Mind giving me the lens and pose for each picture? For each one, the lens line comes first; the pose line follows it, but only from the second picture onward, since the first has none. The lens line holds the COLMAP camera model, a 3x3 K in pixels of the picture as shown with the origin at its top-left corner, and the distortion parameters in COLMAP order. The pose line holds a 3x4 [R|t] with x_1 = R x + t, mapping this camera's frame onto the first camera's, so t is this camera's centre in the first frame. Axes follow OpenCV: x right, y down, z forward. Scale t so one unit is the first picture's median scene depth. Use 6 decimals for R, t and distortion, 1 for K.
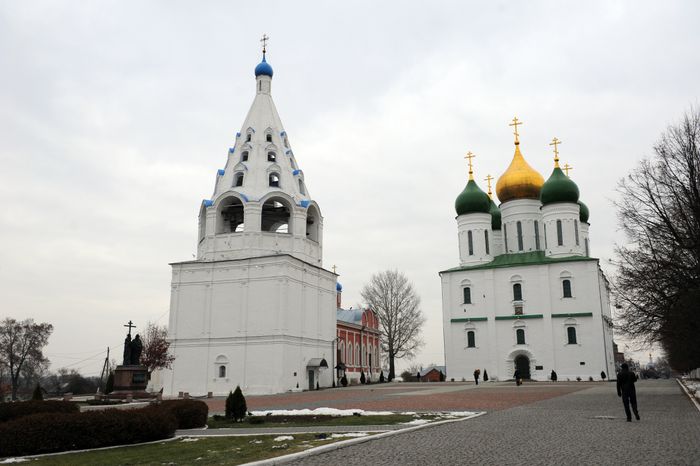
lens RADIAL K [[638.8, 0, 350.0], [0, 638.8, 233.0], [0, 0, 1]] dist [-0.005150, -0.000531]
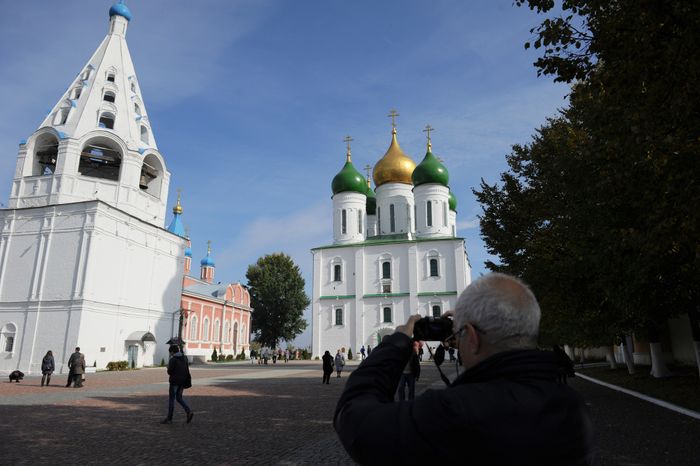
lens RADIAL K [[476.0, 0, 350.0], [0, 476.0, 233.0], [0, 0, 1]] dist [-0.054333, -0.000888]
pose [[0.988500, 0.042741, 0.145055, 0.093897], [-0.039011, 0.998833, -0.028464, 0.056974], [-0.146102, 0.022478, 0.989014, 0.266883]]
